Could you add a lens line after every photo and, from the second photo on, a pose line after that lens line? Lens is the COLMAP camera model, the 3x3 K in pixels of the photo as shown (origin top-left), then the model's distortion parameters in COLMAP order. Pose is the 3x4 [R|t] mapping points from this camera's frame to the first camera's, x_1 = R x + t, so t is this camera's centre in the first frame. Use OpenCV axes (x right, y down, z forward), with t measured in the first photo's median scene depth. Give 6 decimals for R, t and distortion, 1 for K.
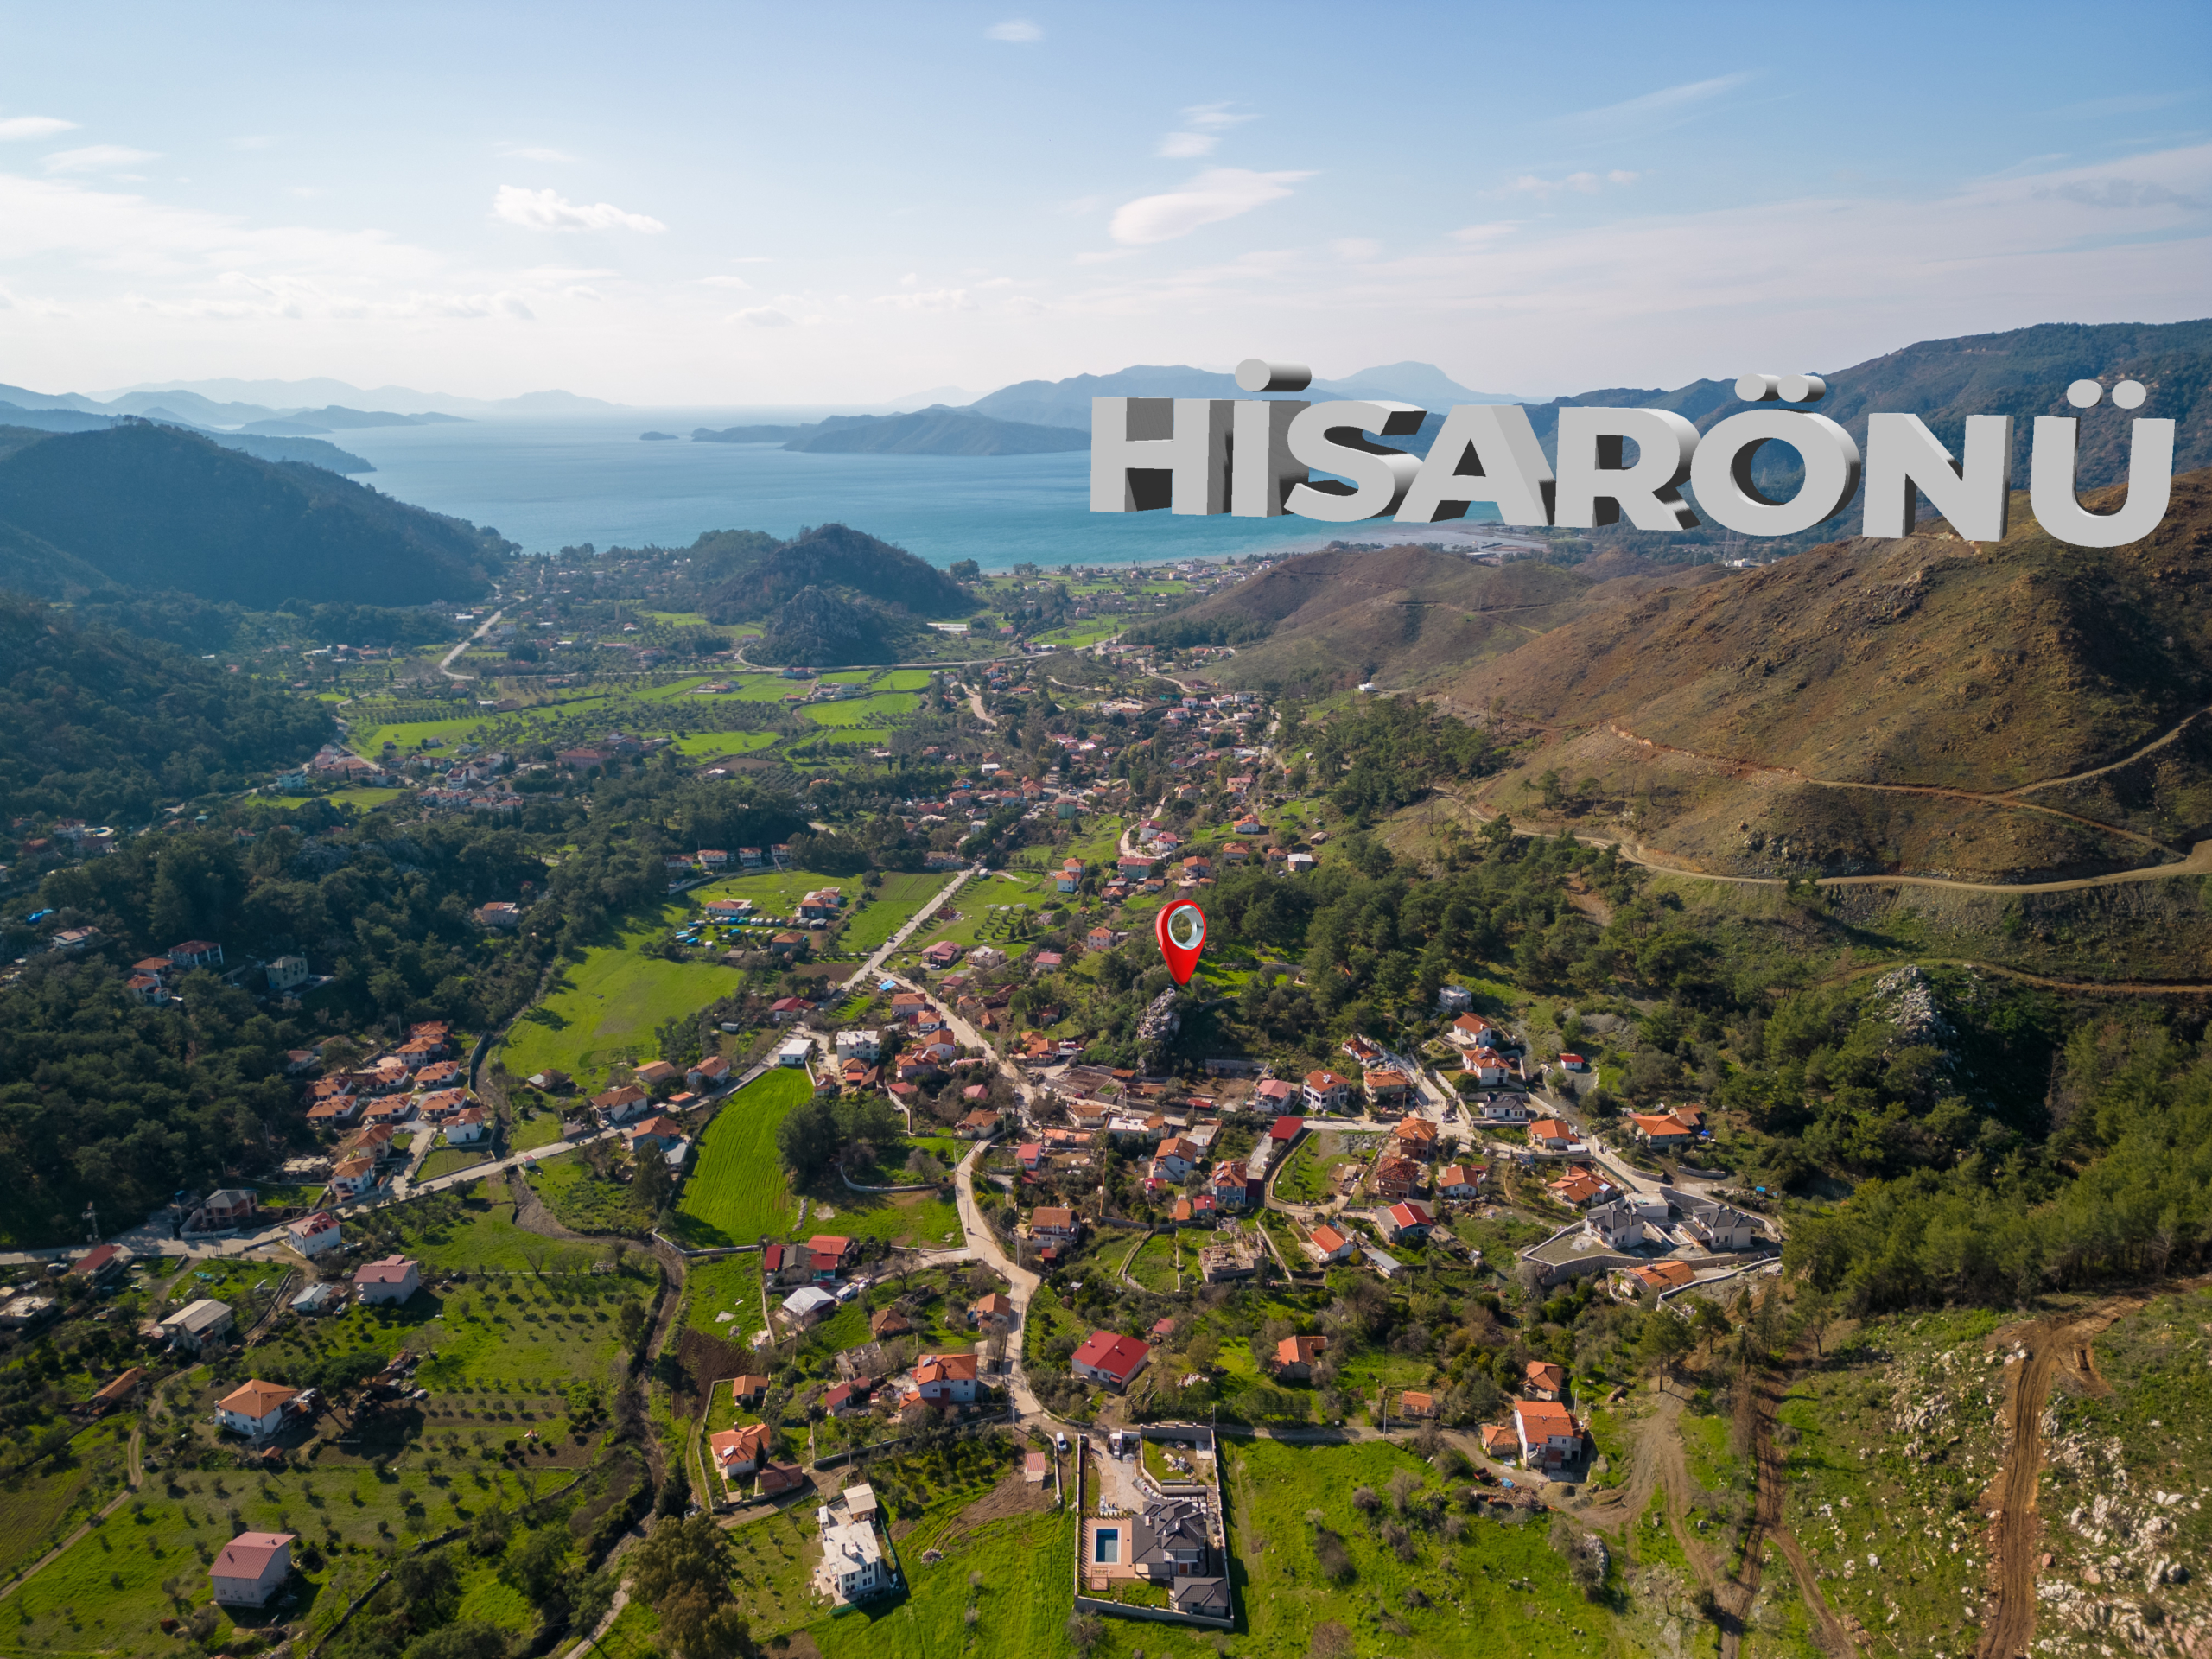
lens RADIAL K [[1550.6, 0, 1107.4], [0, 1550.6, 829.7], [0, 0, 1]] dist [0.092193, -0.097651]
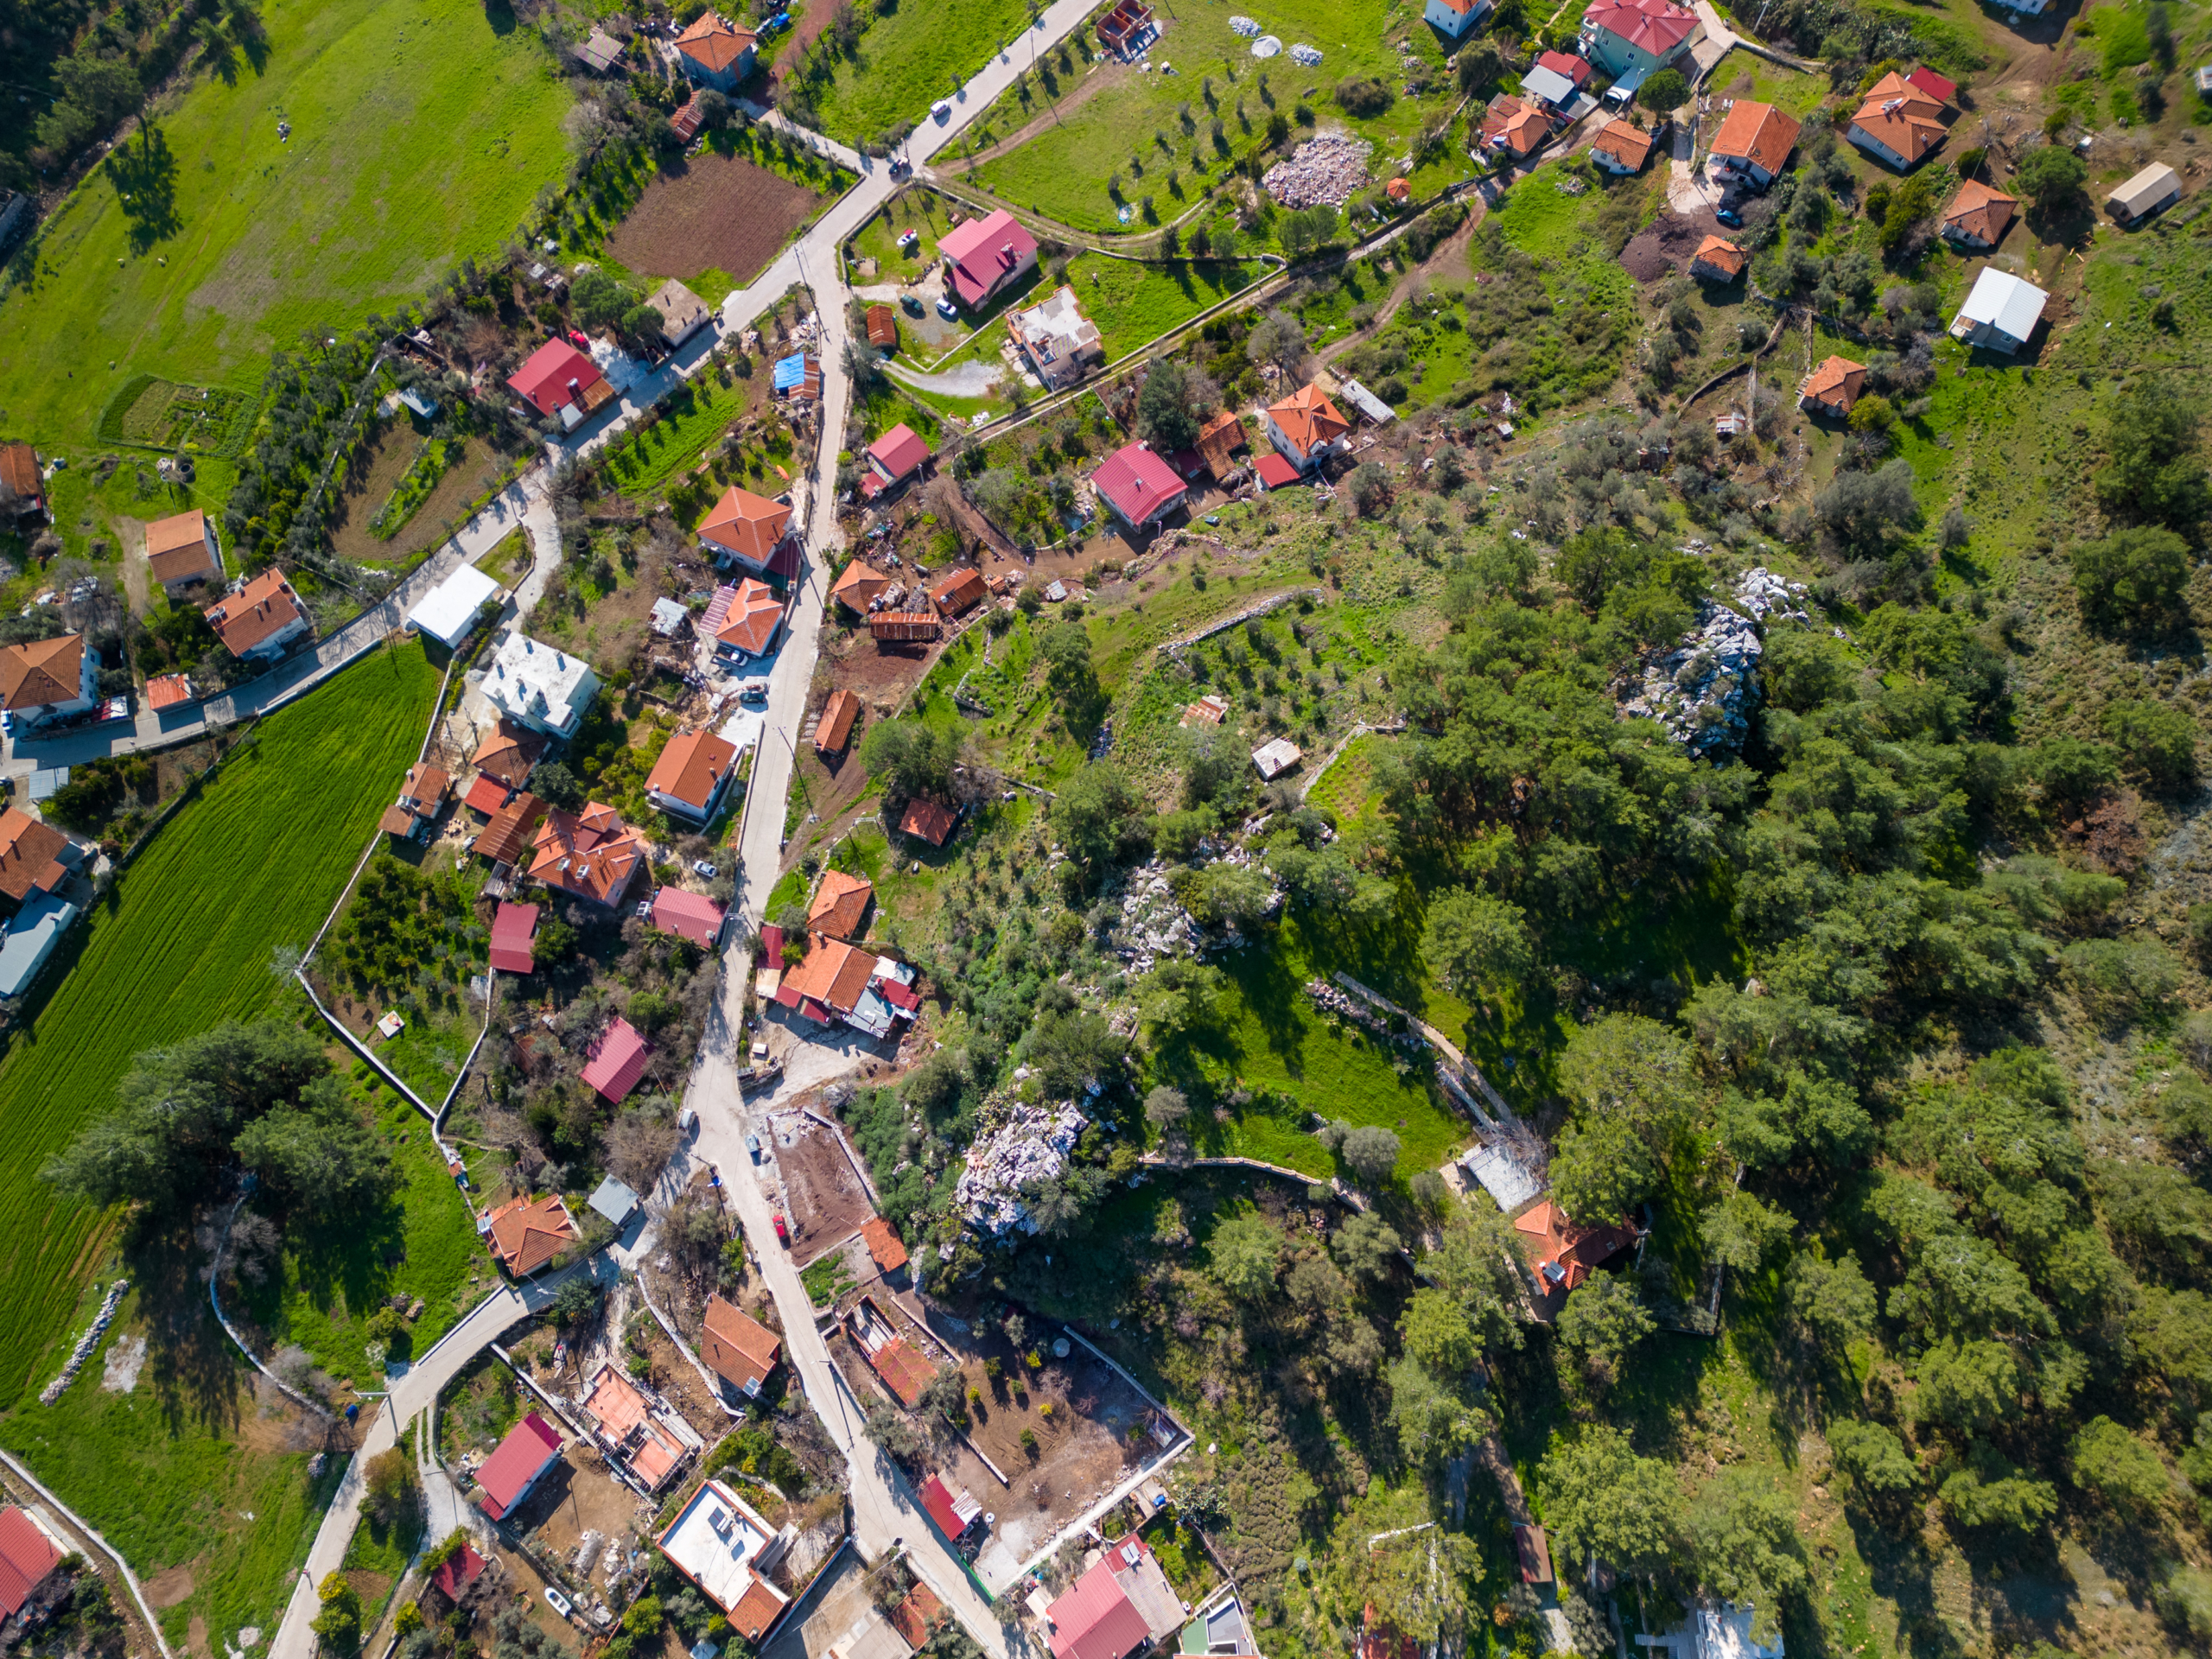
lens RADIAL K [[1553.2, 0, 1109.0], [0, 1553.2, 830.9], [0, 0, 1]] dist [0.079249, -0.071754]
pose [[0.880634, 0.446196, -0.159355, 0.077828], [-0.126219, 0.545113, 0.828807, -0.247736], [0.456676, -0.709761, 0.536364, 0.860076]]
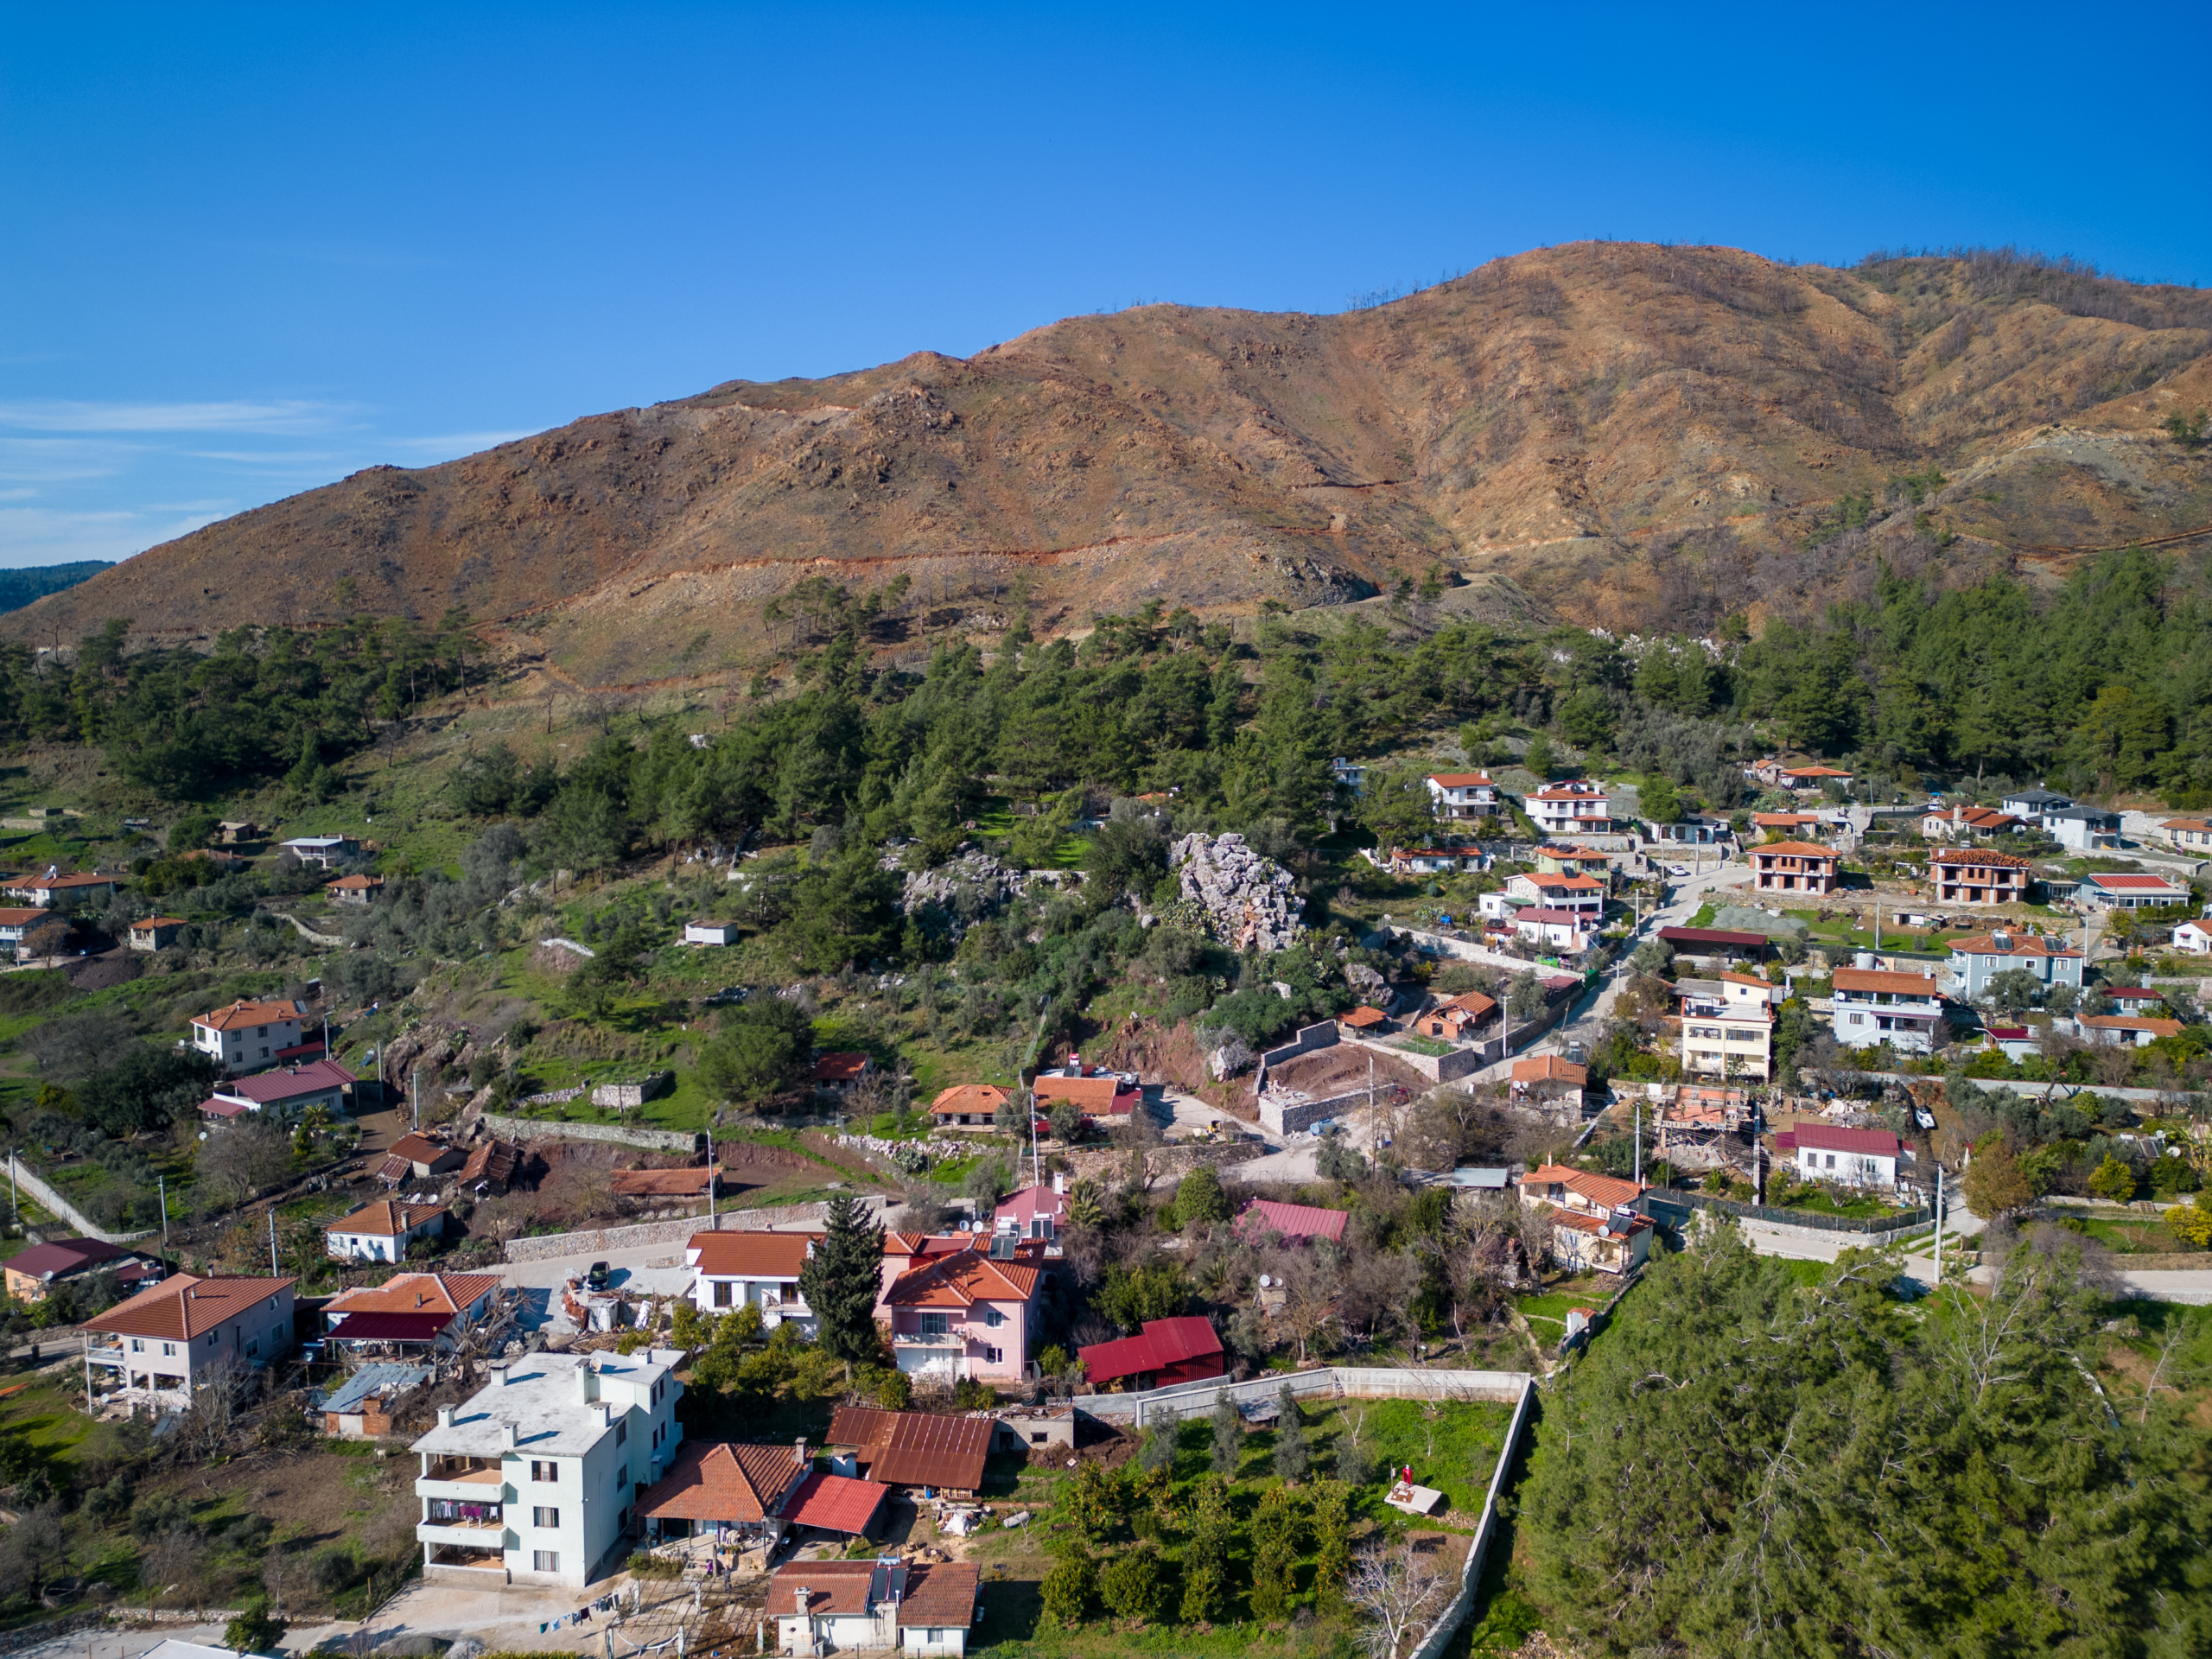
lens RADIAL K [[1550.6, 0, 1107.4], [0, 1550.6, 829.7], [0, 0, 1]] dist [0.092193, -0.097651]
pose [[0.203385, -0.074058, 0.976294, -0.348967], [0.274757, 0.961386, 0.015689, 0.090286], [-0.939757, 0.265052, 0.215879, 0.941139]]
